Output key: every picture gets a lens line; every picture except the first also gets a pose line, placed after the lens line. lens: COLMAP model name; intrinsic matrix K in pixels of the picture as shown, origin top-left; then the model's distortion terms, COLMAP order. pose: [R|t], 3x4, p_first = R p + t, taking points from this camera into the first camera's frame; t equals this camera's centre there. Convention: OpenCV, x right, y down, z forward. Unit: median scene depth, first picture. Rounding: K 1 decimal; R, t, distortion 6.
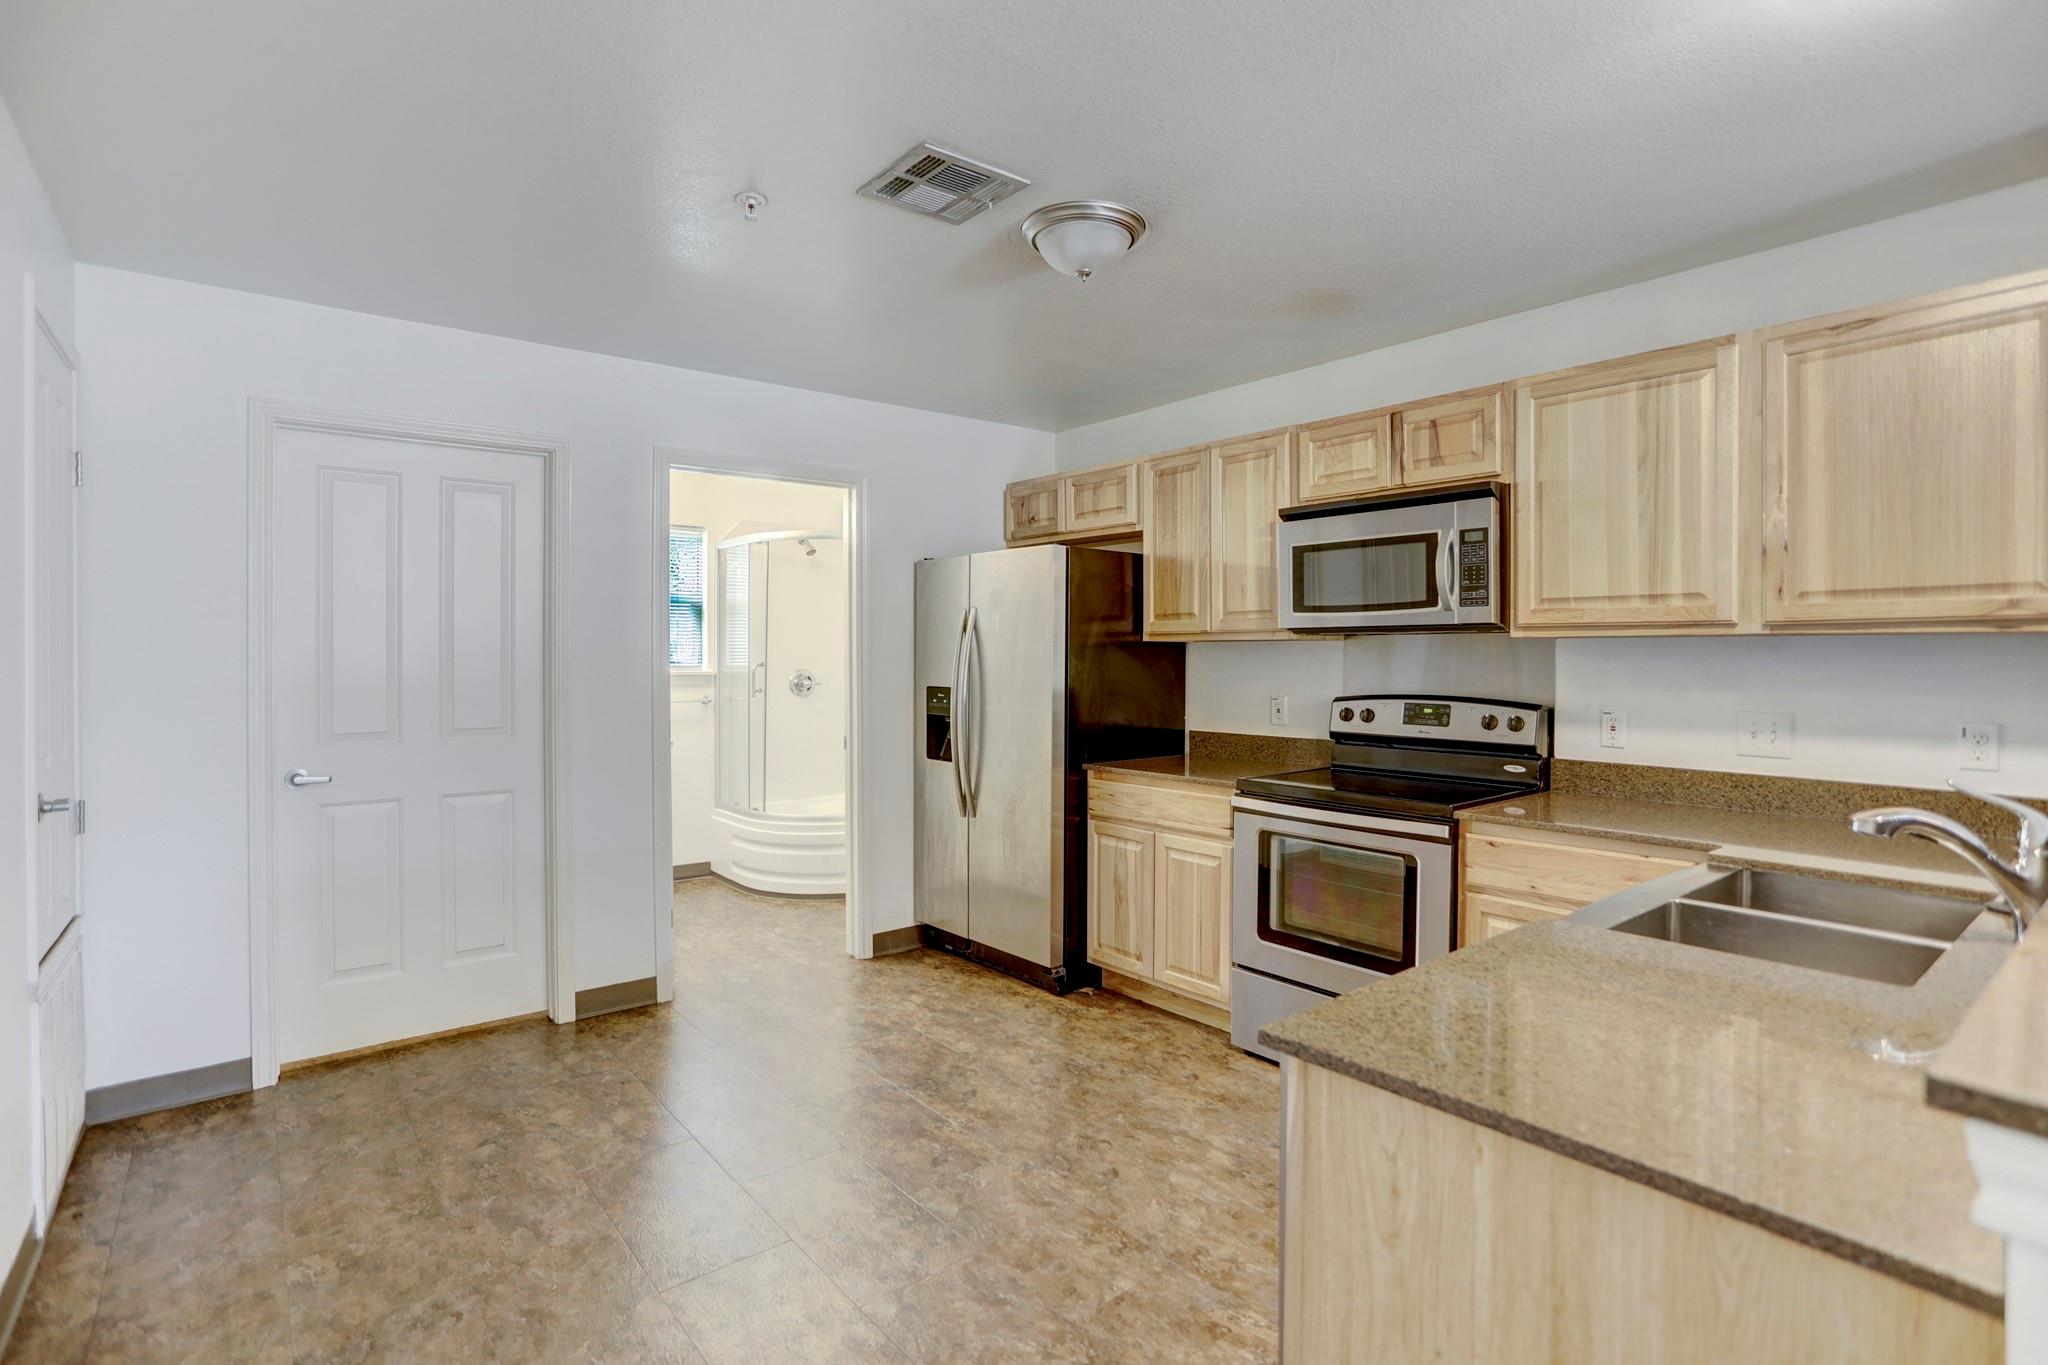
lens RADIAL K [[1010.1, 0, 1028.6], [0, 1010.1, 664.4], [0, 0, 1]] dist [-0.022169, 0.005990]
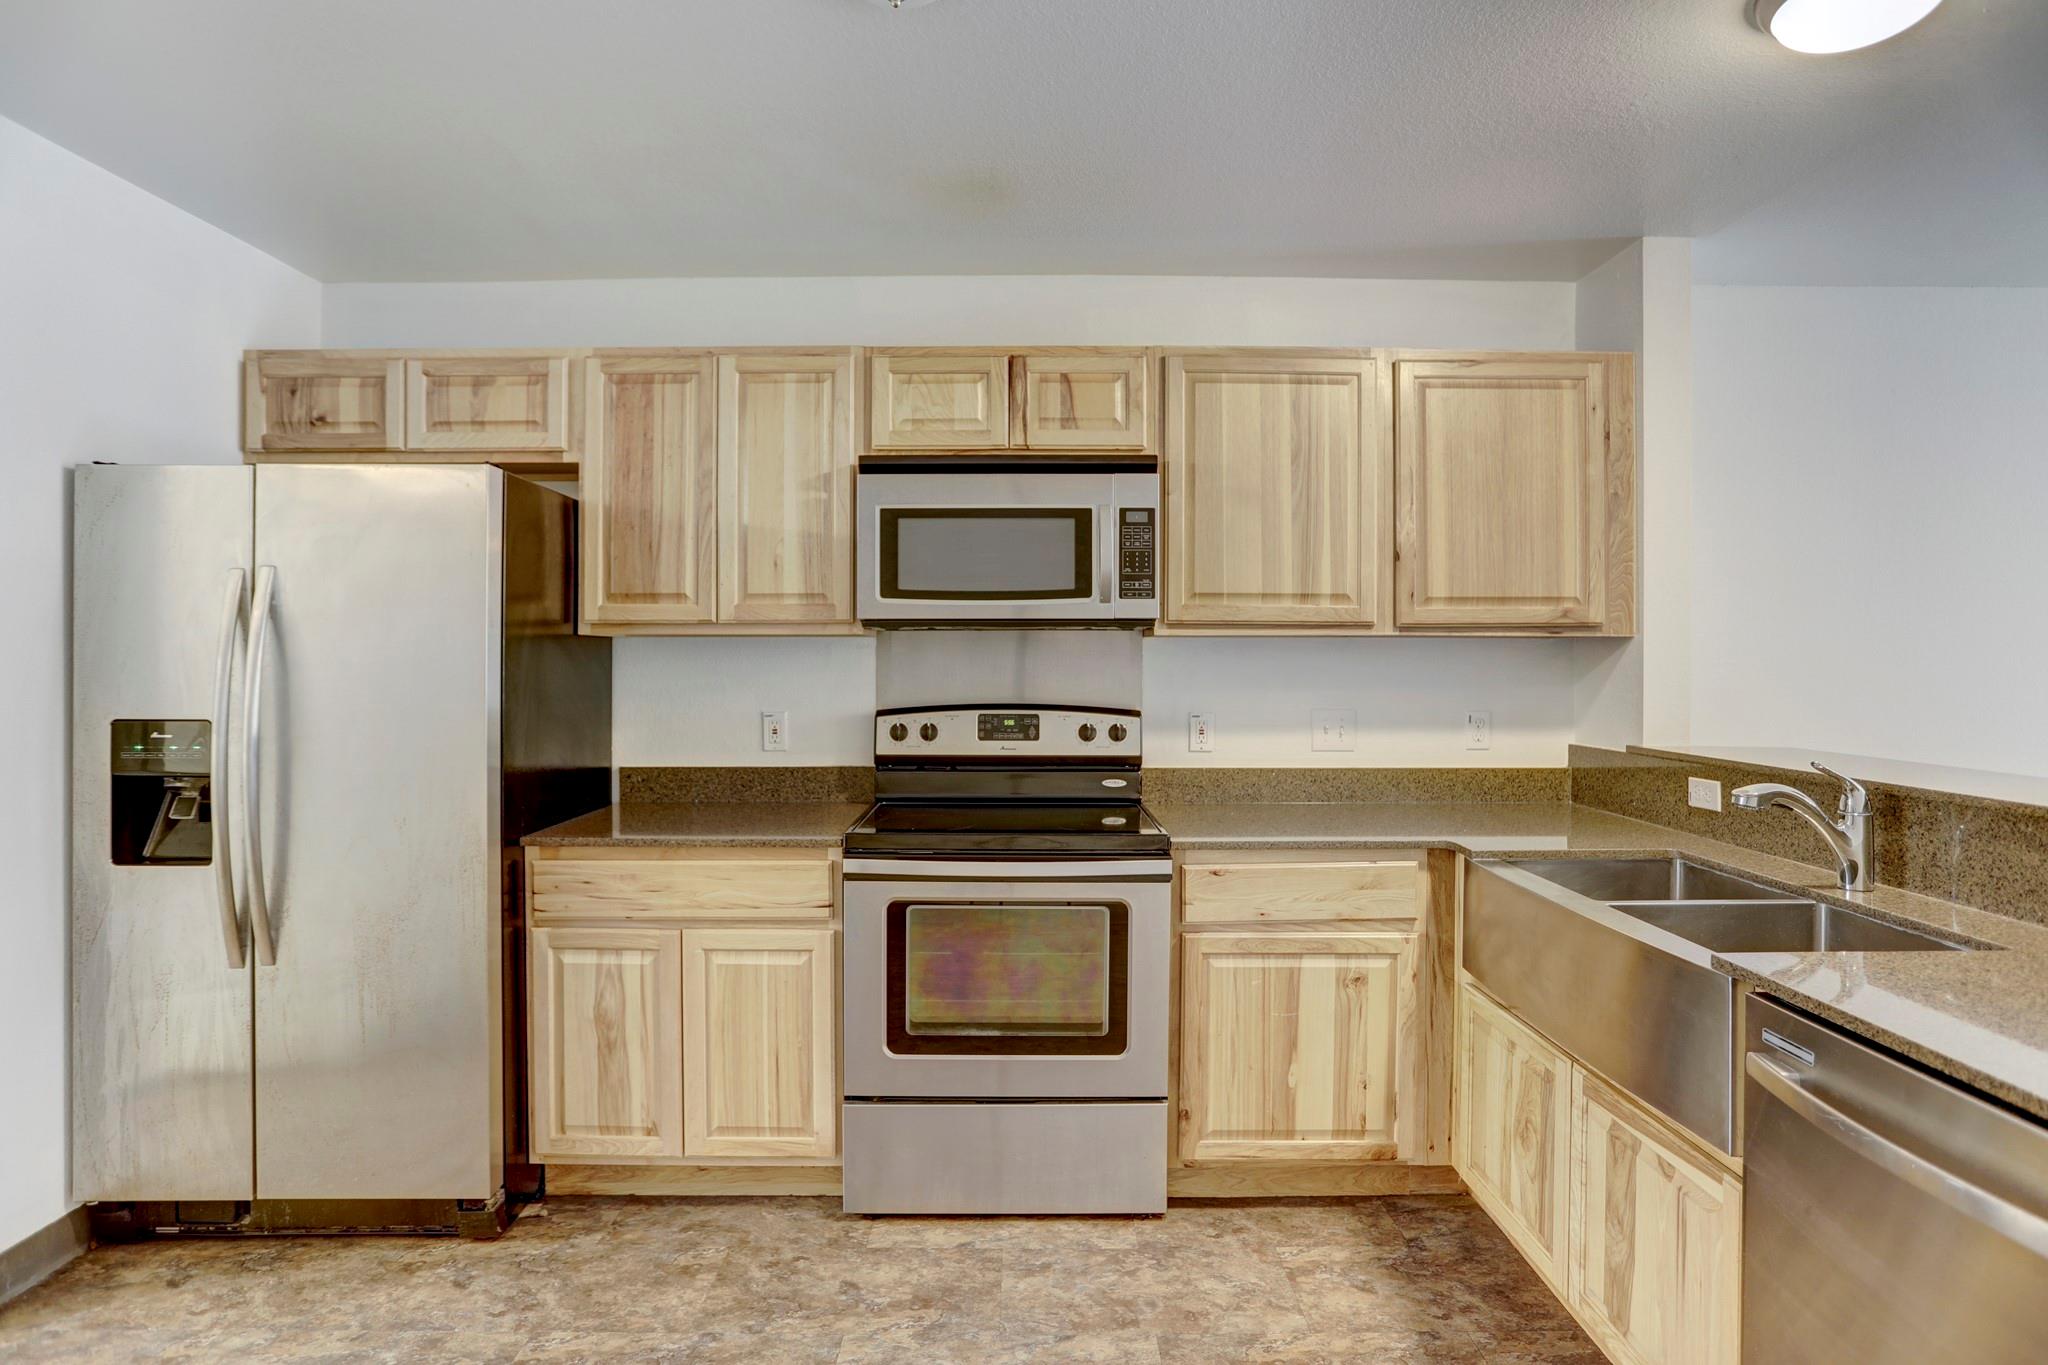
lens RADIAL K [[1053.6, 0, 1021.5], [0, 1053.6, 669.9], [0, 0, 1]] dist [-0.037546, 0.018368]
pose [[0.632568, -0.008471, 0.774458, -0.274045], [0.008607, 0.999955, 0.003908, -0.001011], [-0.774457, 0.004194, 0.632613, 0.438380]]
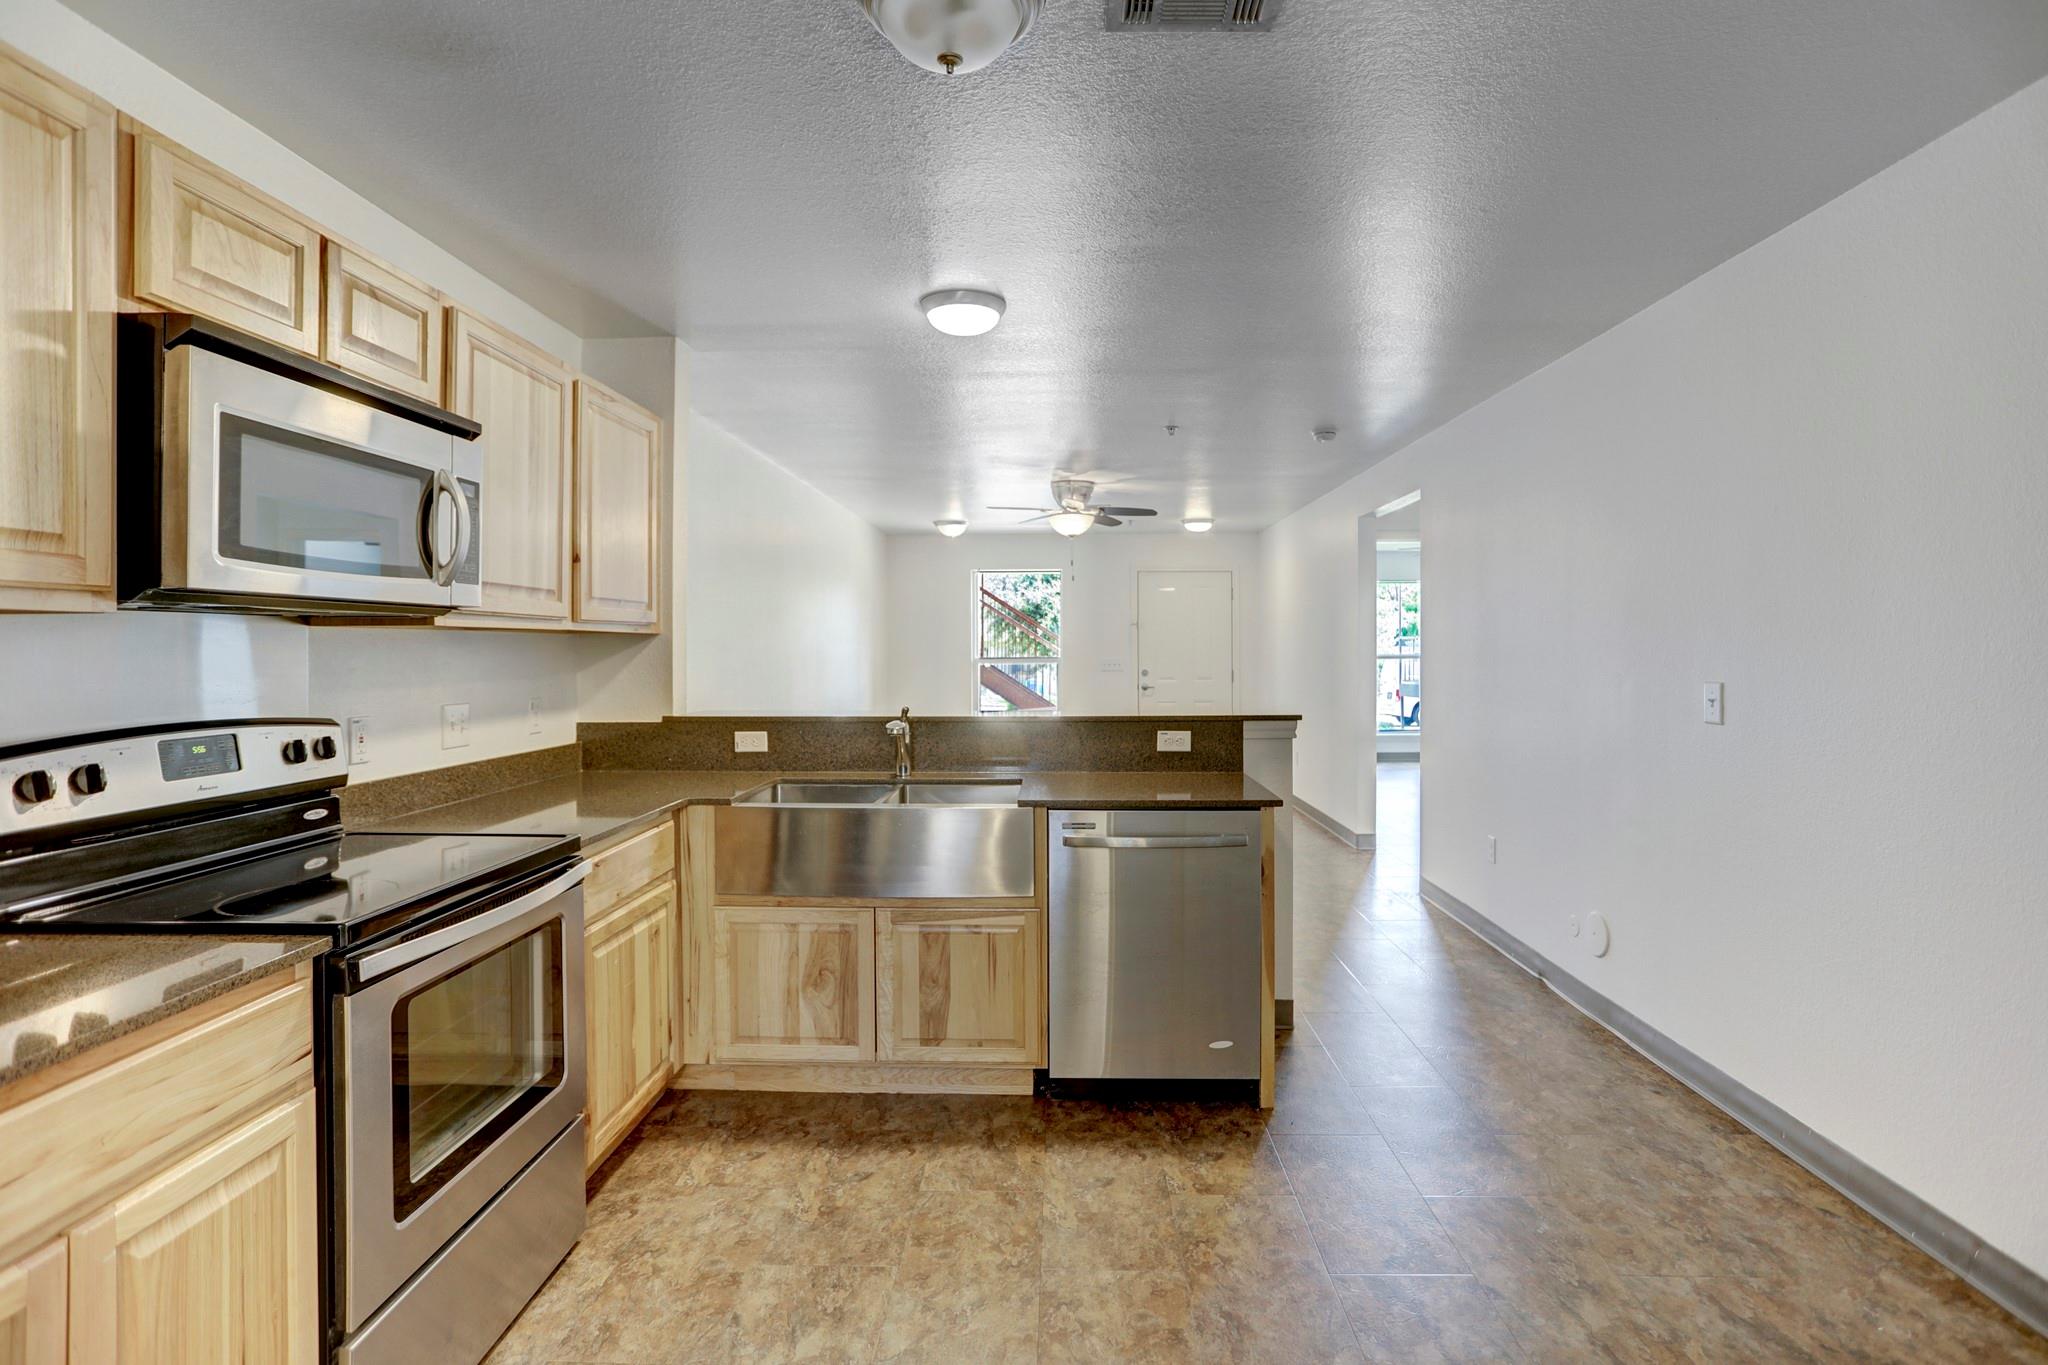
lens RADIAL K [[1010.1, 0, 1022.4], [0, 1010.1, 648.2], [0, 0, 1]] dist [-0.022169, 0.005990]
pose [[-0.752279, -0.002229, 0.658841, -0.309819], [0.005225, 0.999943, 0.009349, -0.012919], [-0.658824, 0.010475, -0.752224, 1.114452]]
